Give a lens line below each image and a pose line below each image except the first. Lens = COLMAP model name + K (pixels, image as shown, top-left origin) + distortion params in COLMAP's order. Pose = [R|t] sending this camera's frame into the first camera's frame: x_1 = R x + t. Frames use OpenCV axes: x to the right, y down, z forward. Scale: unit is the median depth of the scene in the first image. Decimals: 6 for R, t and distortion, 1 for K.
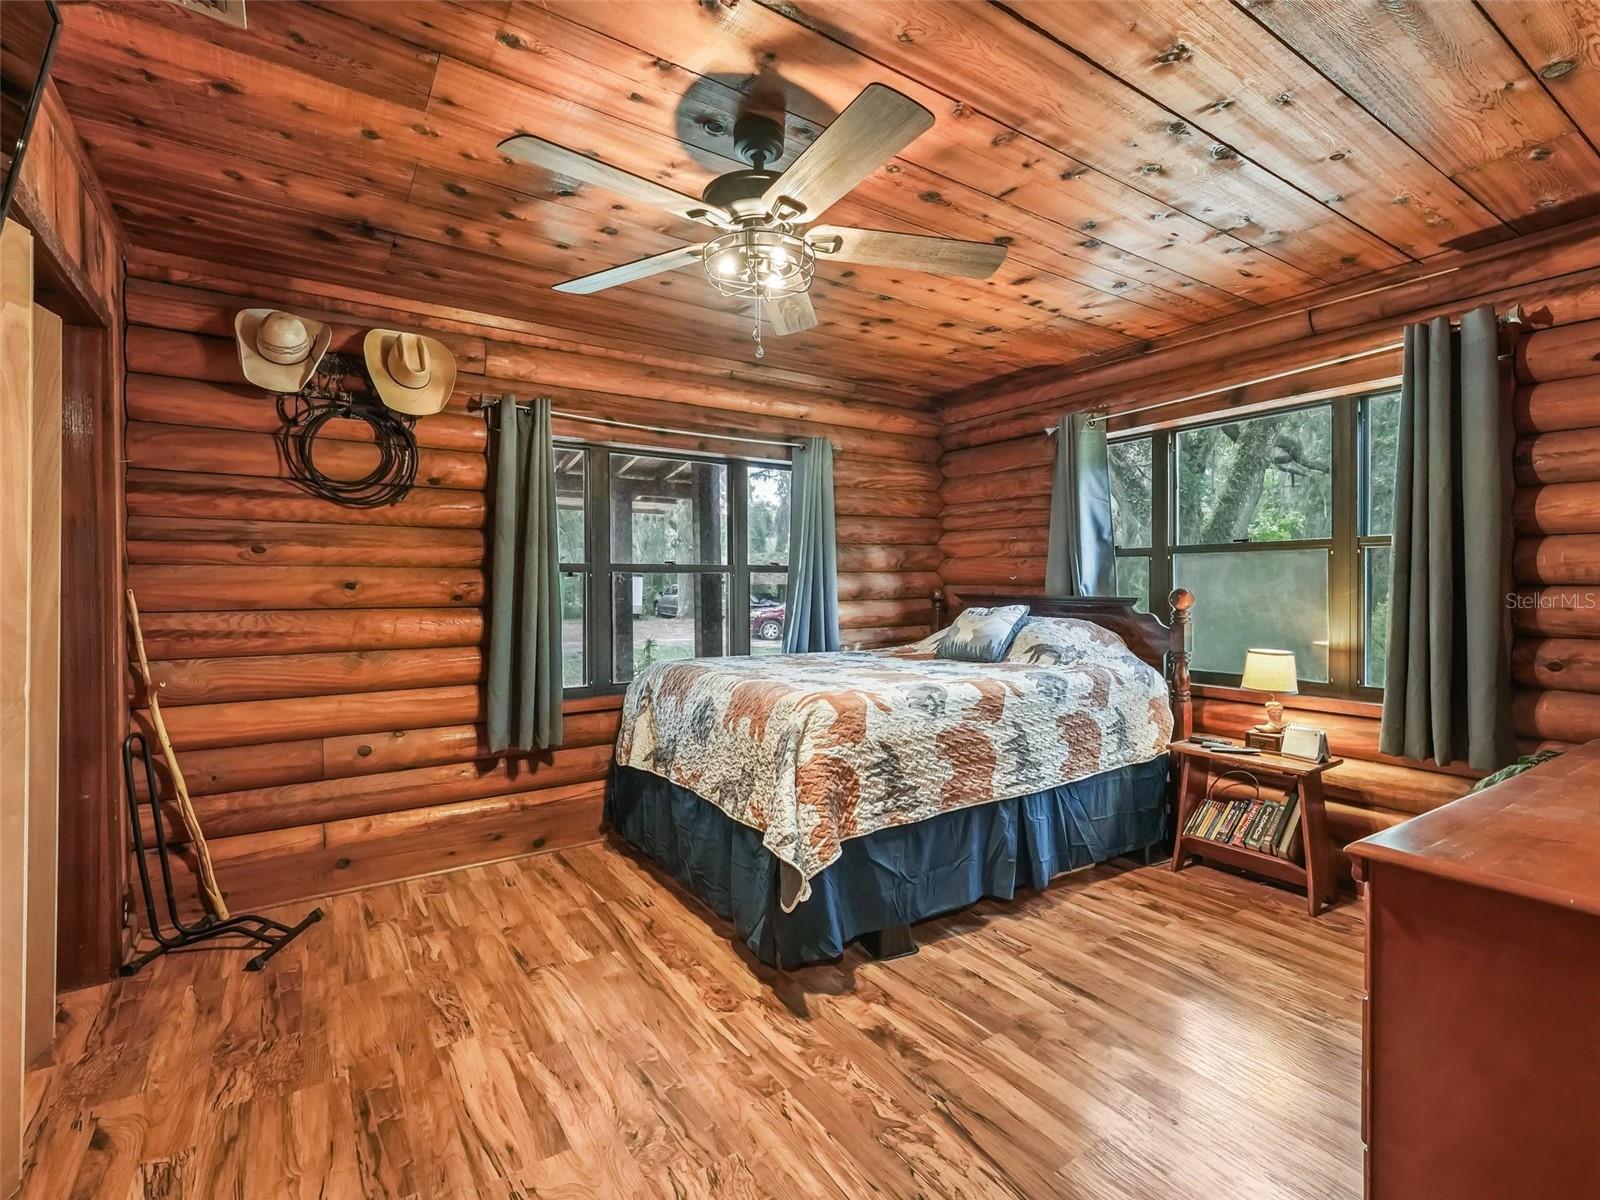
lens RADIAL K [[744.1, 0, 782.9], [0, 744.1, 590.6], [0, 0, 1]] dist [-0.012209, -0.000082]
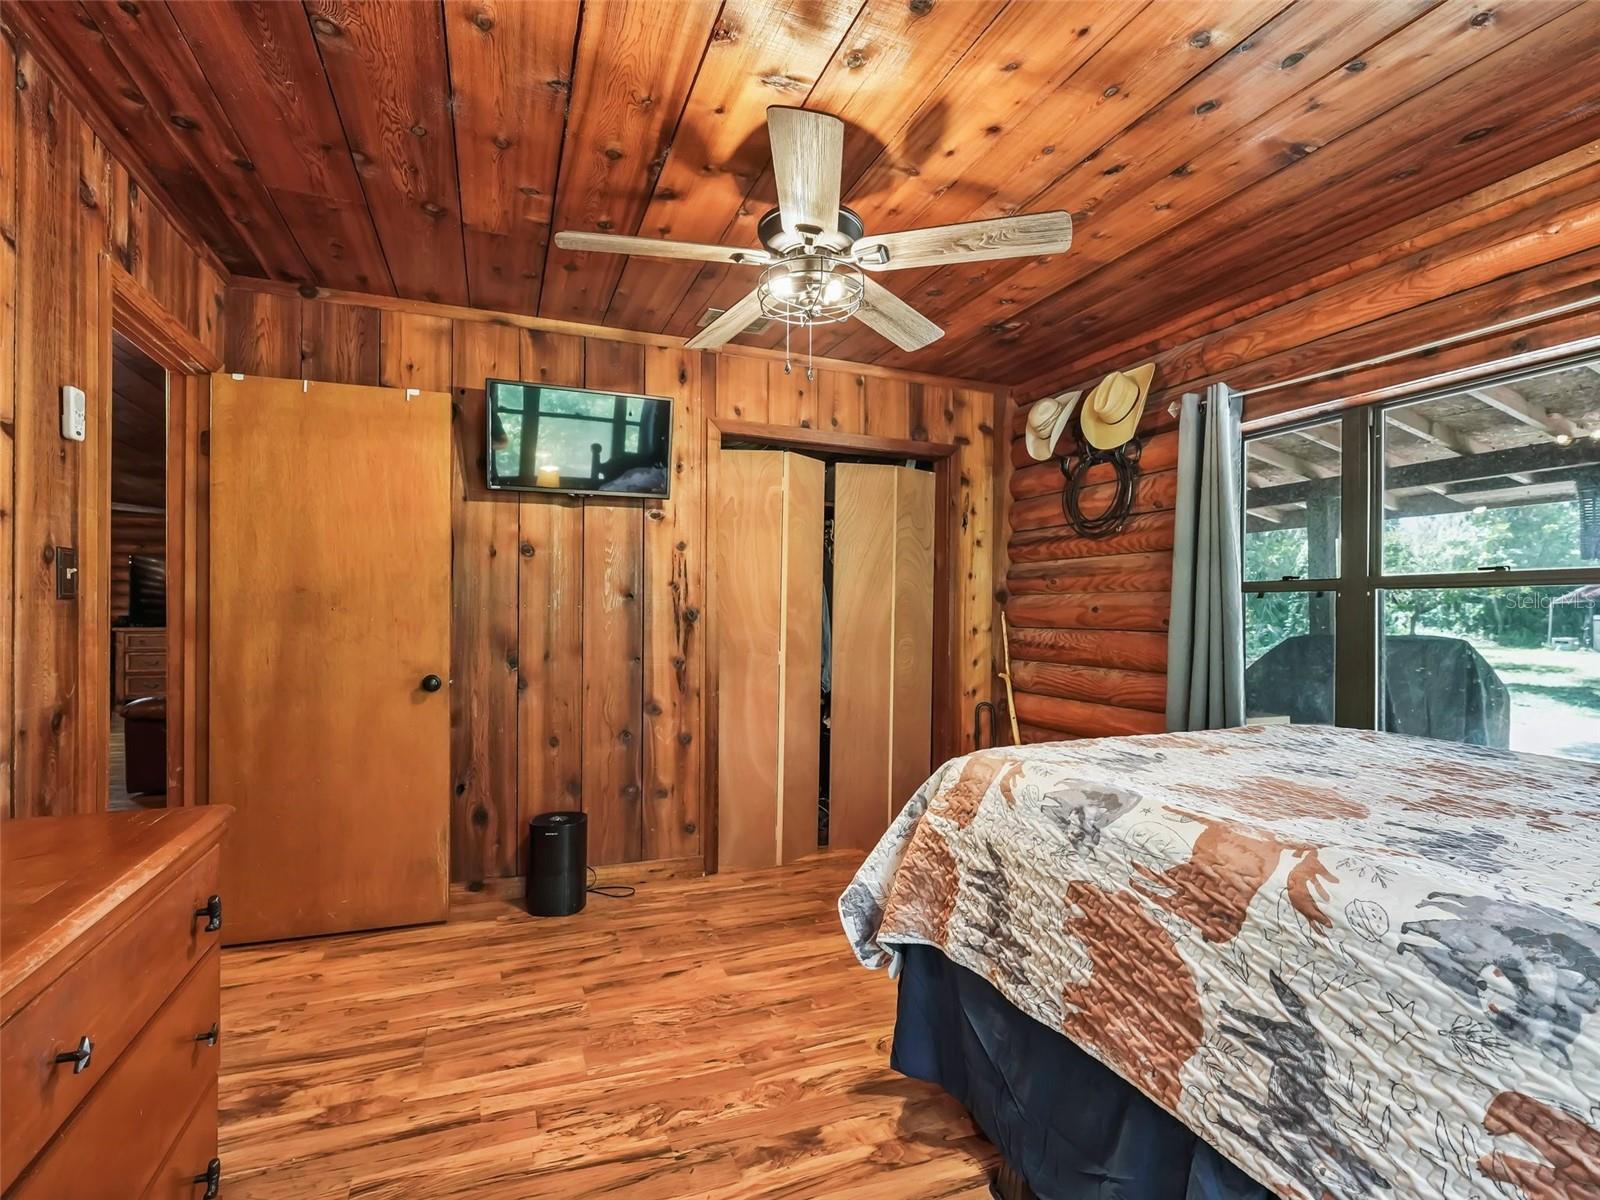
lens RADIAL K [[744.1, 0, 787.4], [0, 744.1, 611.4], [0, 0, 1]] dist [-0.012209, -0.000082]
pose [[-0.190425, -0.004091, -0.981693, 0.779743], [-0.012072, 0.999925, -0.001826, 0.005184], [0.981628, 0.011503, -0.190460, 0.923953]]
